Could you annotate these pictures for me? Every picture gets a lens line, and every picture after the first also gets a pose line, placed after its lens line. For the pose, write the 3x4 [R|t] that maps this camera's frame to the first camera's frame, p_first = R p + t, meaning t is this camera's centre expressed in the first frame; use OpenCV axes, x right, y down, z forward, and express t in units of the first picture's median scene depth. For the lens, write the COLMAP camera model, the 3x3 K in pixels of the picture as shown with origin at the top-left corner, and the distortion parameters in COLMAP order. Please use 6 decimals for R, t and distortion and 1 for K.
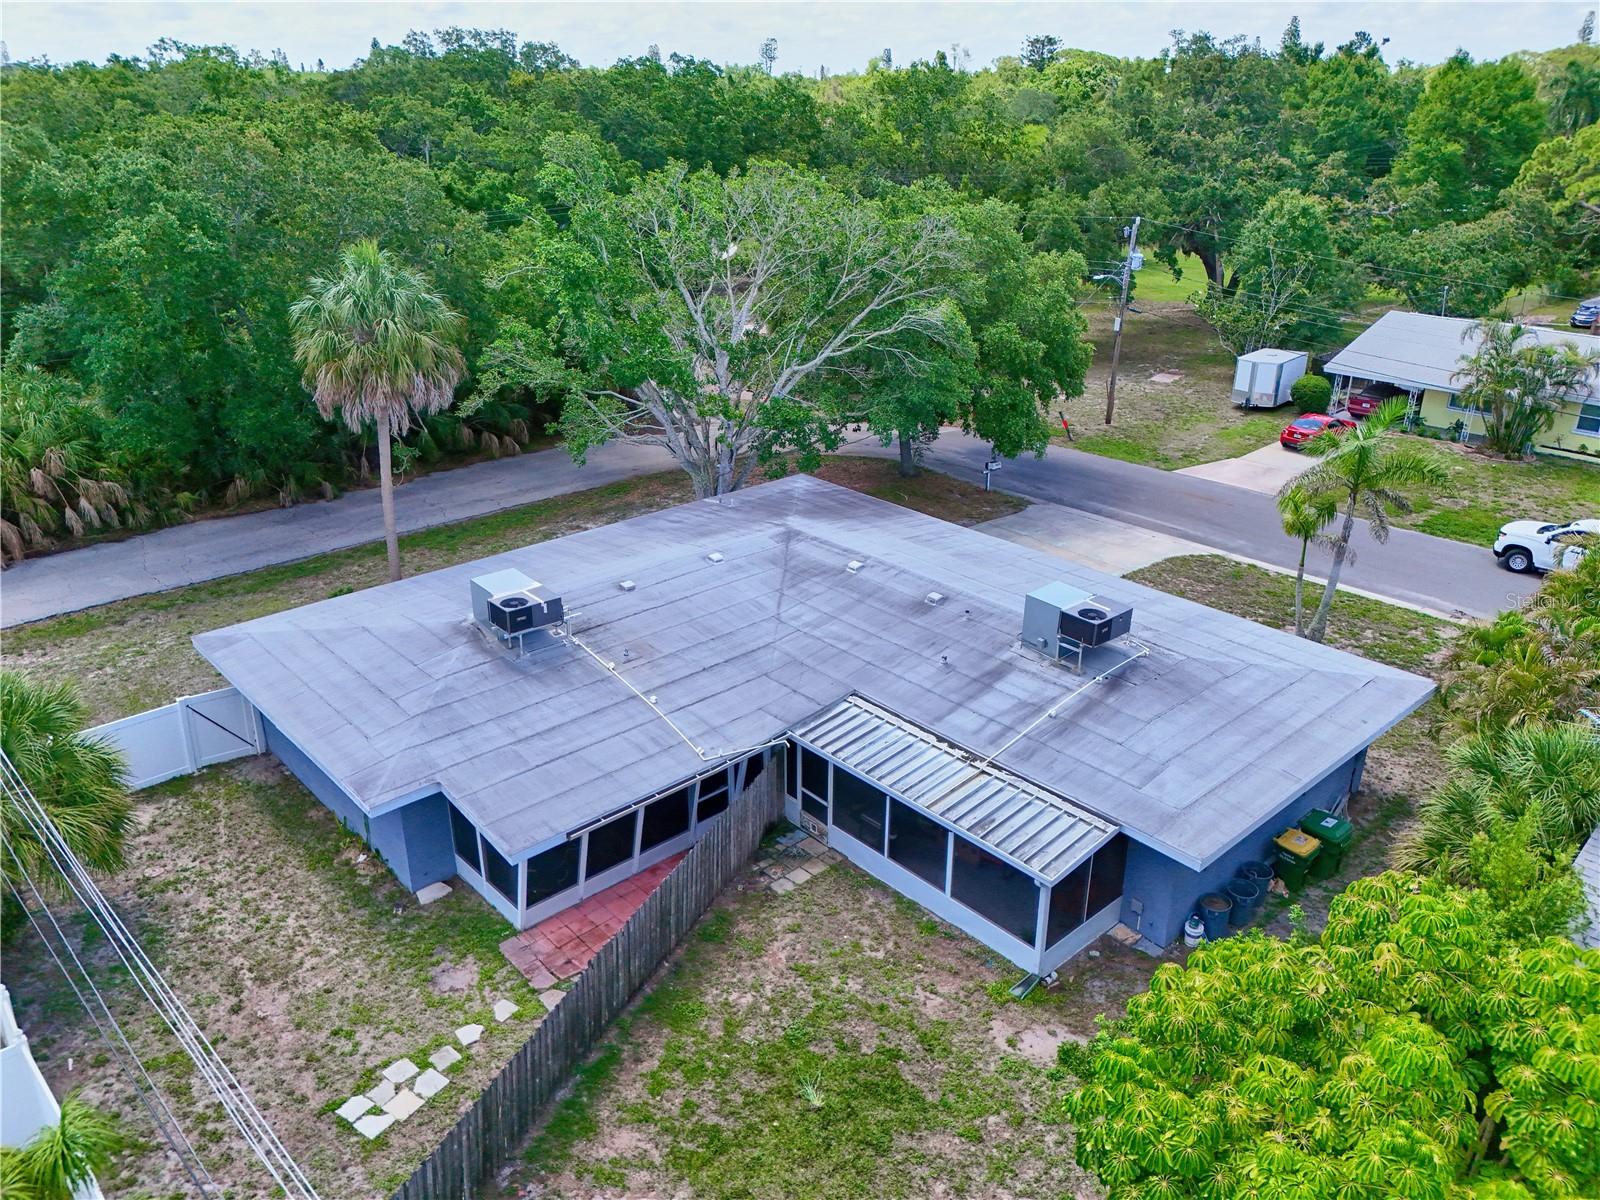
lens RADIAL K [[1137.4, 0, 796.6], [0, 1137.4, 589.9], [0, 0, 1]] dist [0.054203, -0.000712]
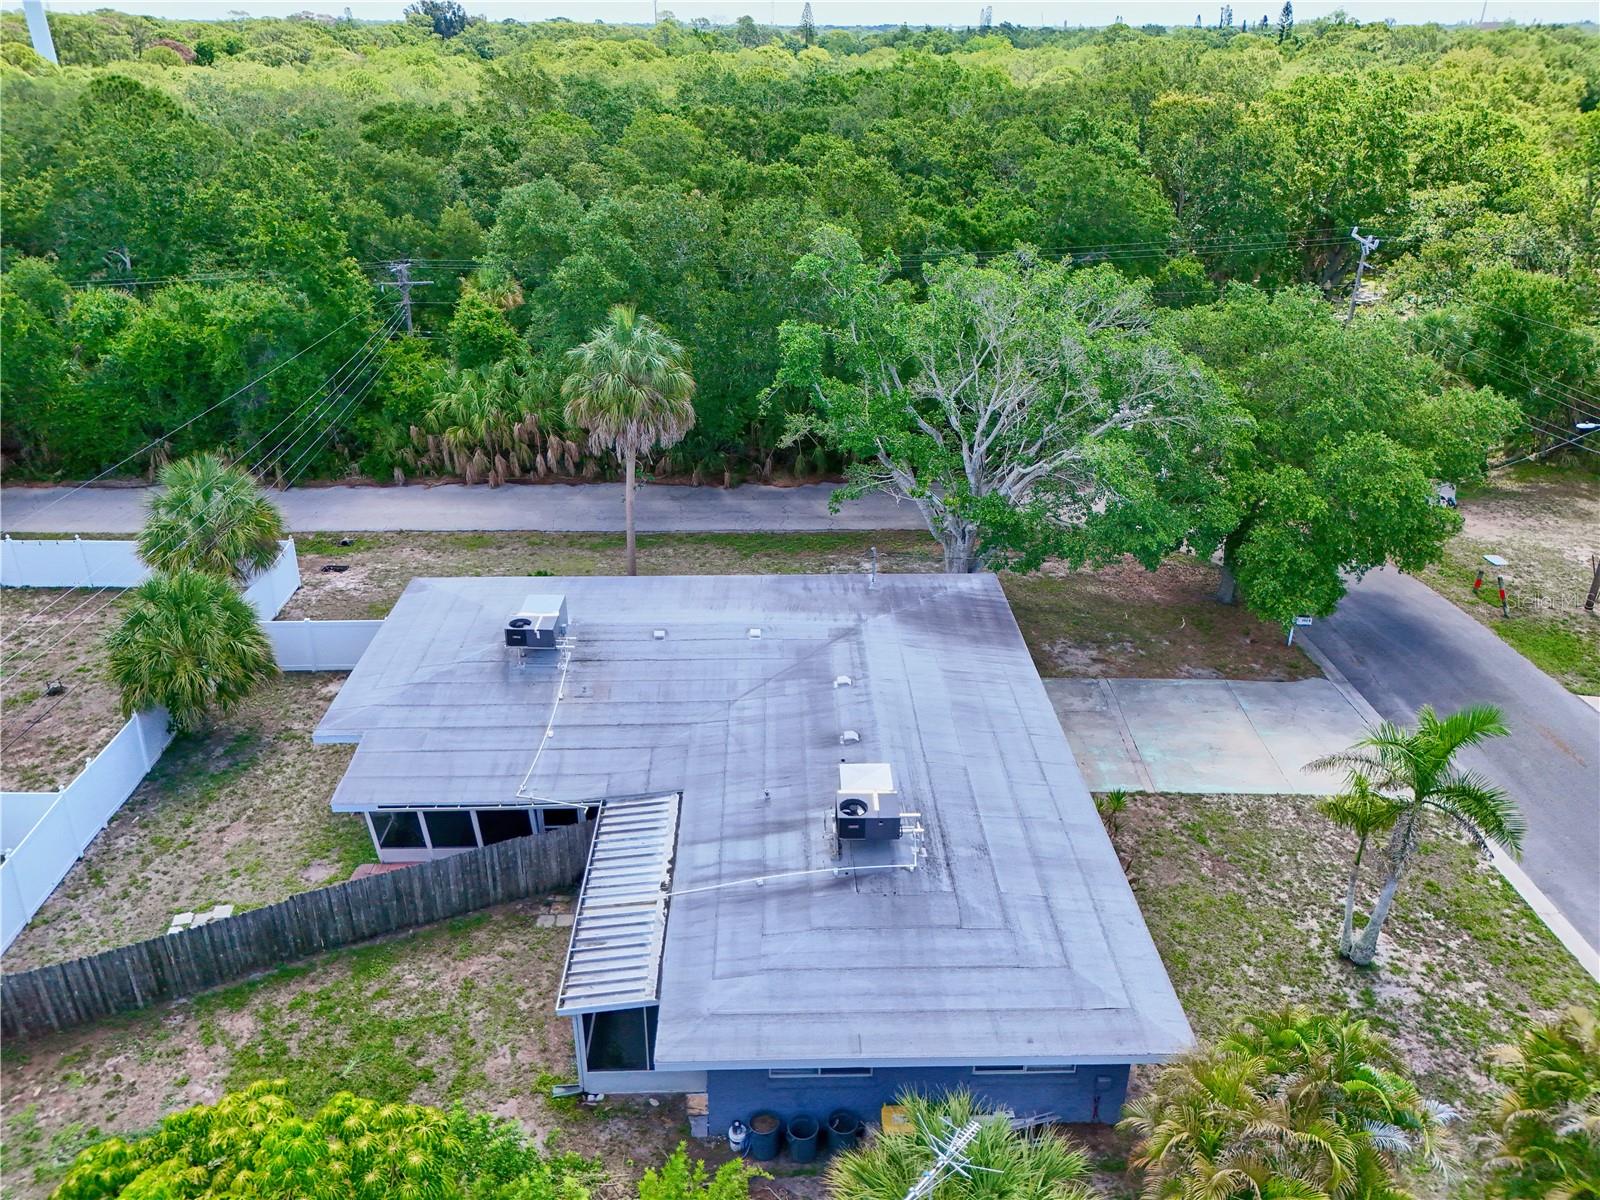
lens RADIAL K [[1137.4, 0, 799.7], [0, 1137.4, 611.6], [0, 0, 1]] dist [0.054203, -0.000712]
pose [[0.767584, 0.287476, -0.572863, 0.738601], [-0.257579, 0.956780, 0.135003, -0.261344], [0.586913, 0.043932, 0.808457, 0.171135]]
